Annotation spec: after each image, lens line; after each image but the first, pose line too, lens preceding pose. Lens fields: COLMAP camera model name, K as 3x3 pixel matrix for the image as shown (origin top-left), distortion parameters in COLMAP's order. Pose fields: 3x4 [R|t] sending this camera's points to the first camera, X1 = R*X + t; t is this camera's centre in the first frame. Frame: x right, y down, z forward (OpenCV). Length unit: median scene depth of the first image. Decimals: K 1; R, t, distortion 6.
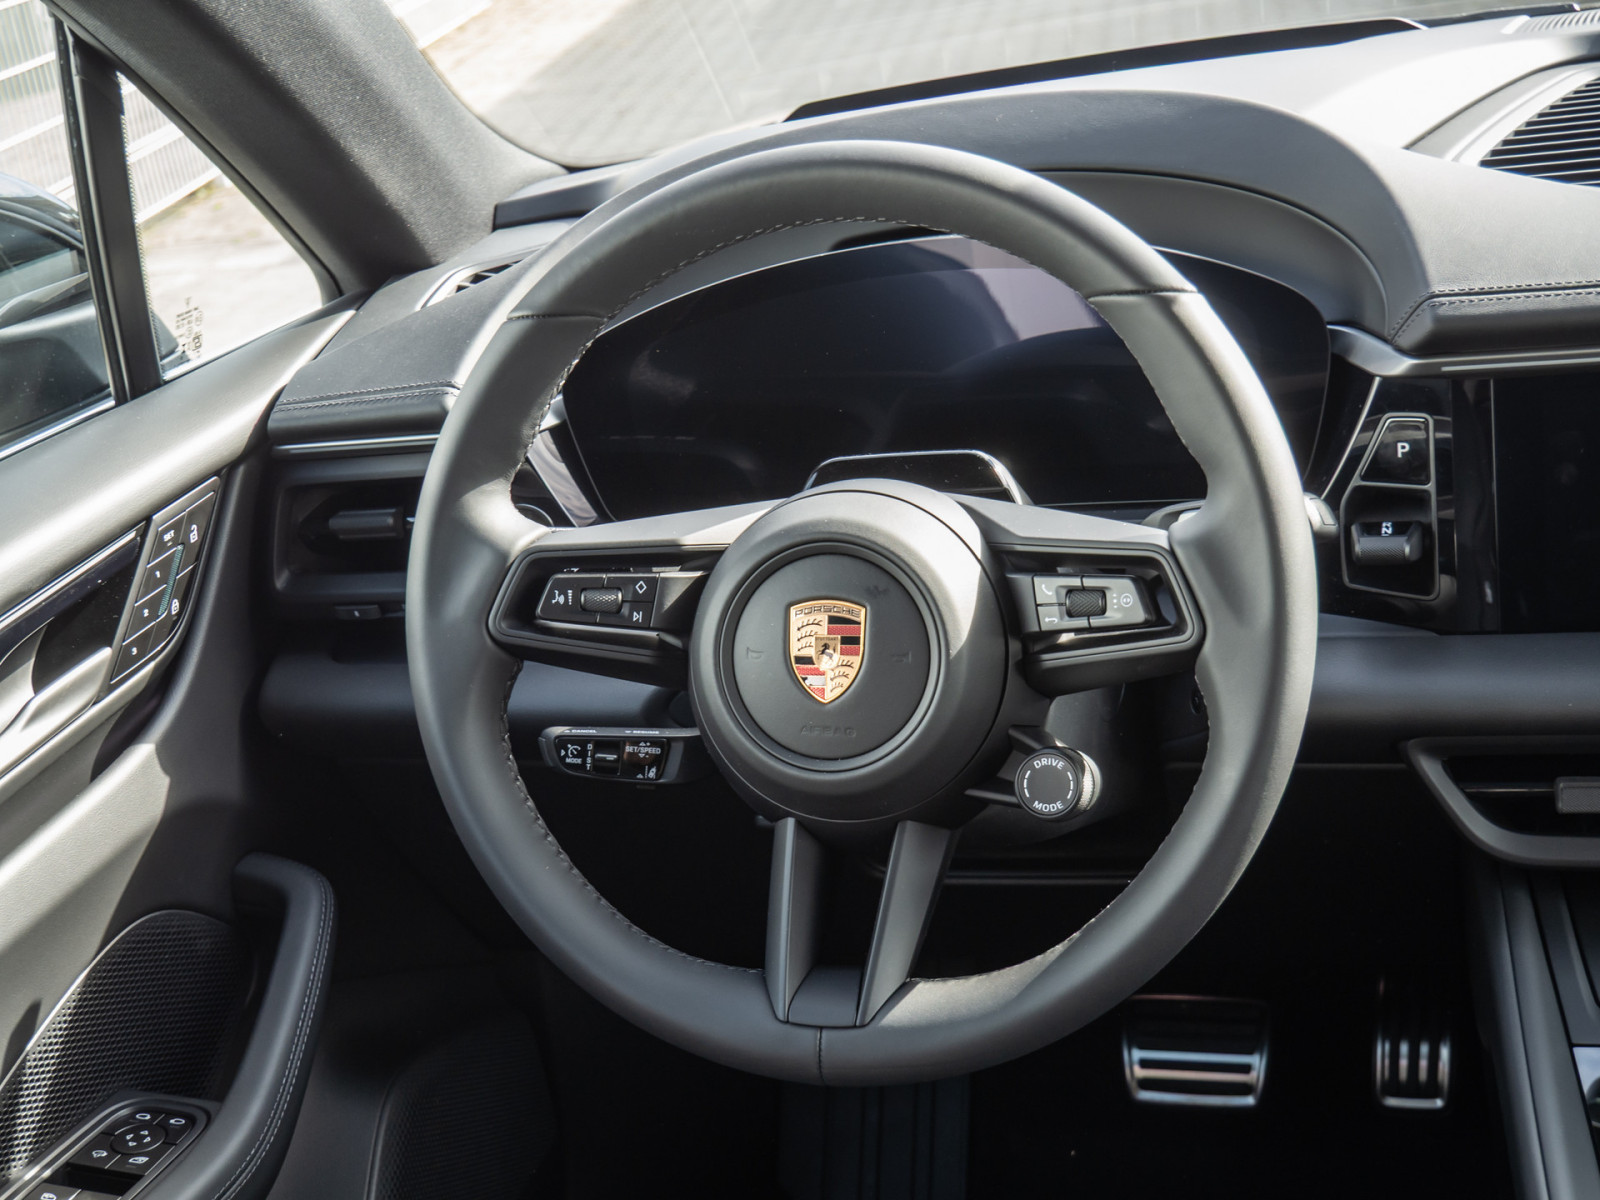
lens RADIAL K [[2322.8, 0, 800.0], [0, 2322.8, 600.0], [0, 0, 1]] dist [0.012756, 0.099406]
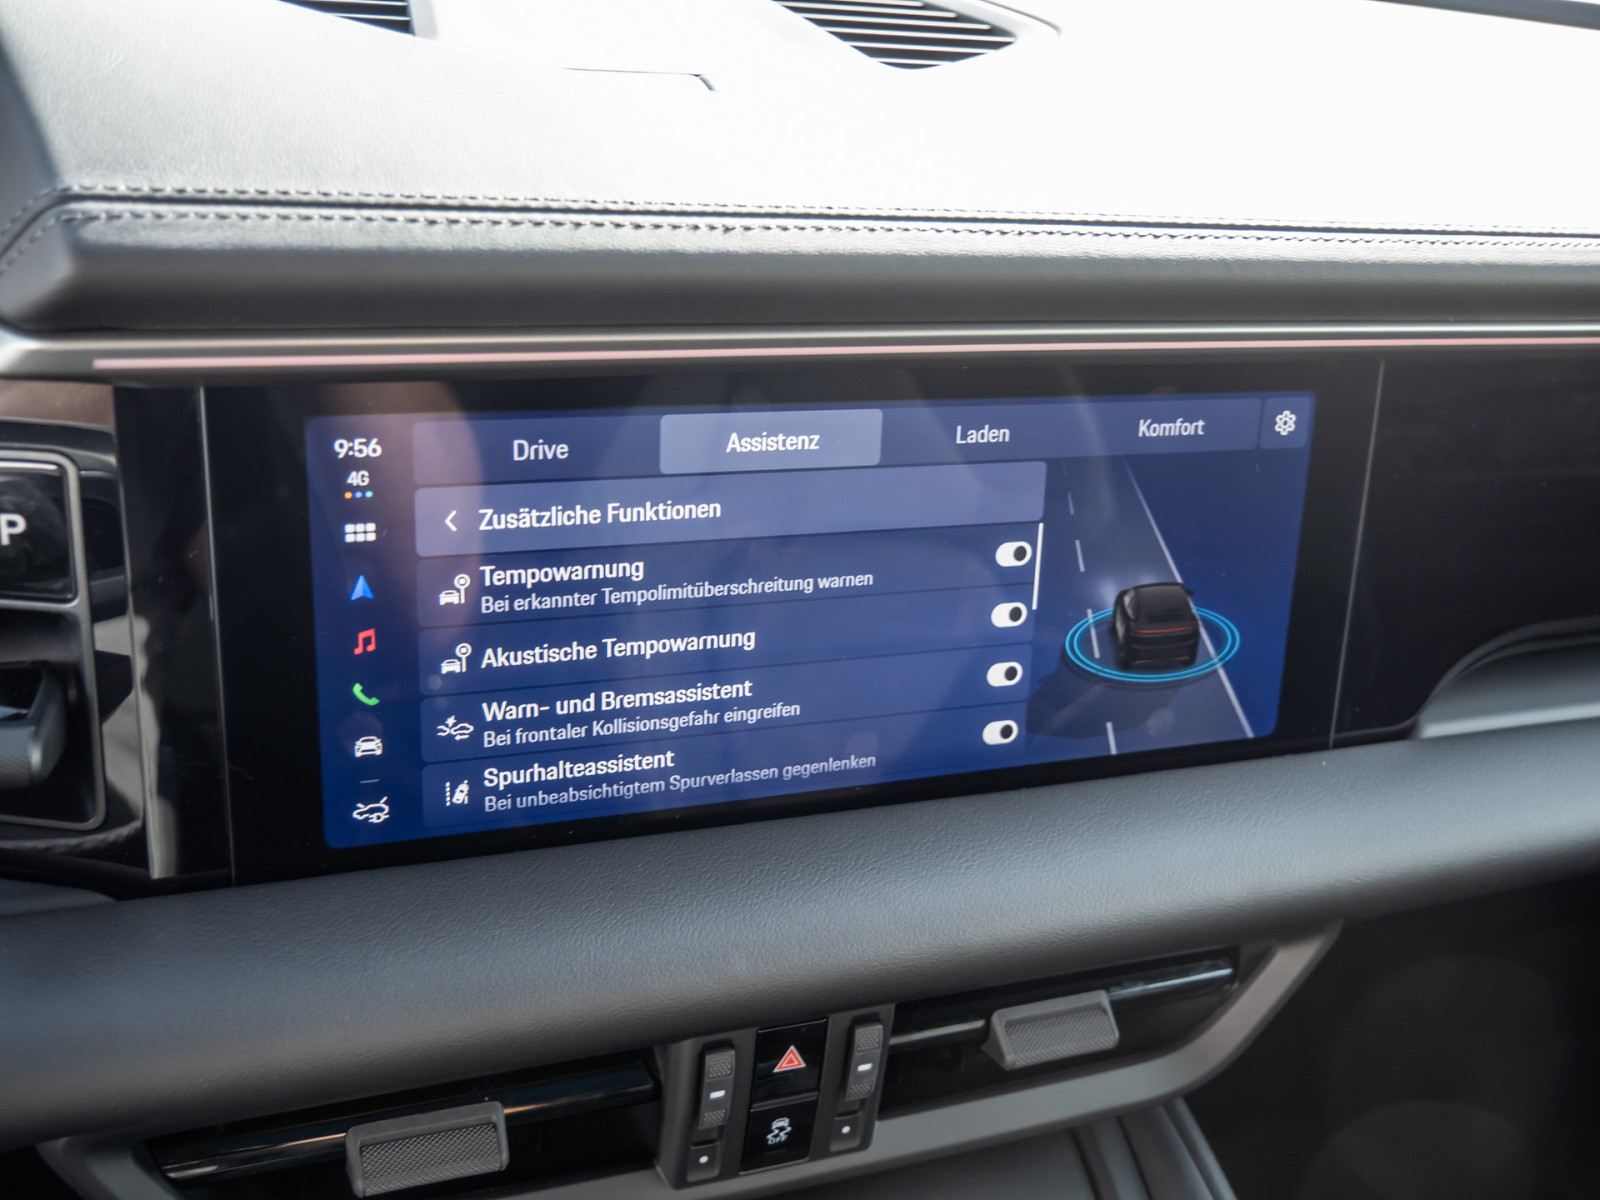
lens RADIAL K [[1639.9, 0, 800.0], [0, 1639.9, 600.0], [0, 0, 1]] dist [0.003163, -0.011261]
pose [[0.764087, -0.061365, 0.642188, 0.174814], [0.012405, 0.996679, 0.080479, -0.078382], [-0.644994, -0.053527, 0.762311, 0.672915]]
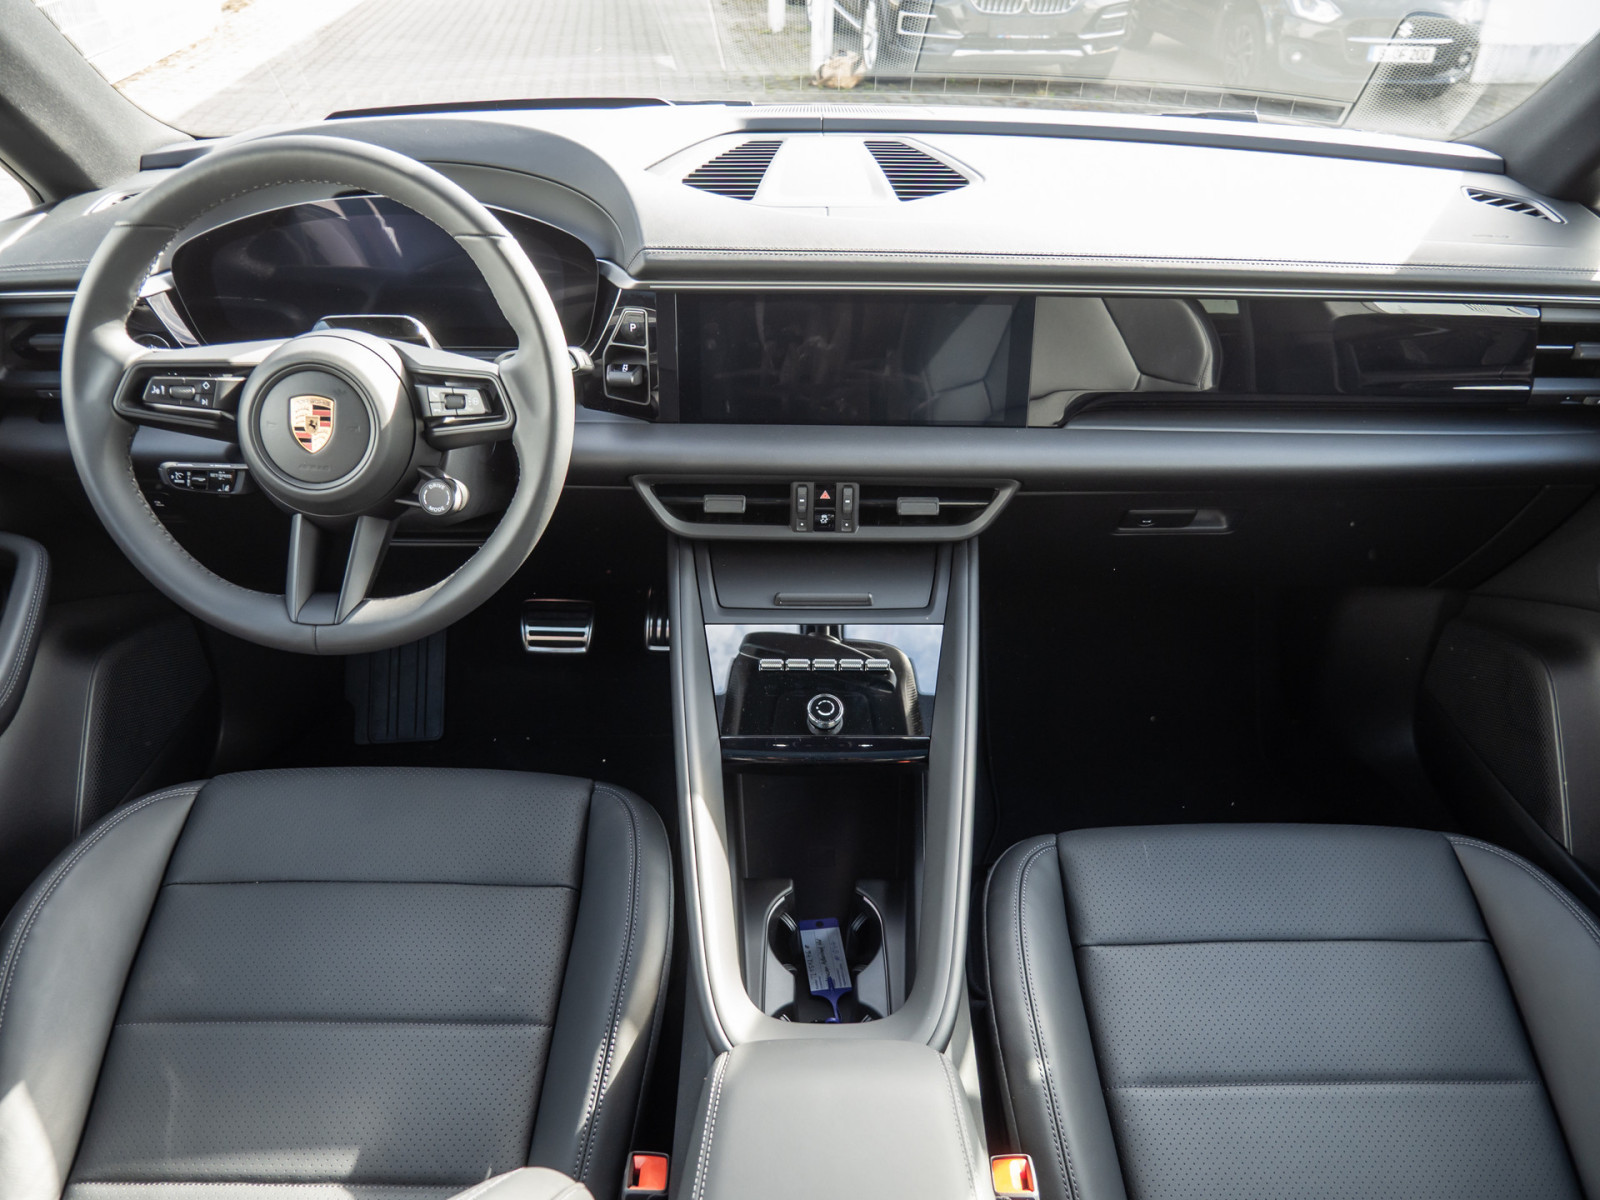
lens RADIAL K [[1164.9, 0, 794.1], [0, 1164.9, 602.6], [0, 0, 1]] dist [-0.051538, 0.023212]
pose [[0.949214, -0.019495, 0.314028, 0.079627], [-0.036157, 0.984707, 0.170423, -0.008071], [-0.312548, -0.173122, 0.933993, 0.001466]]
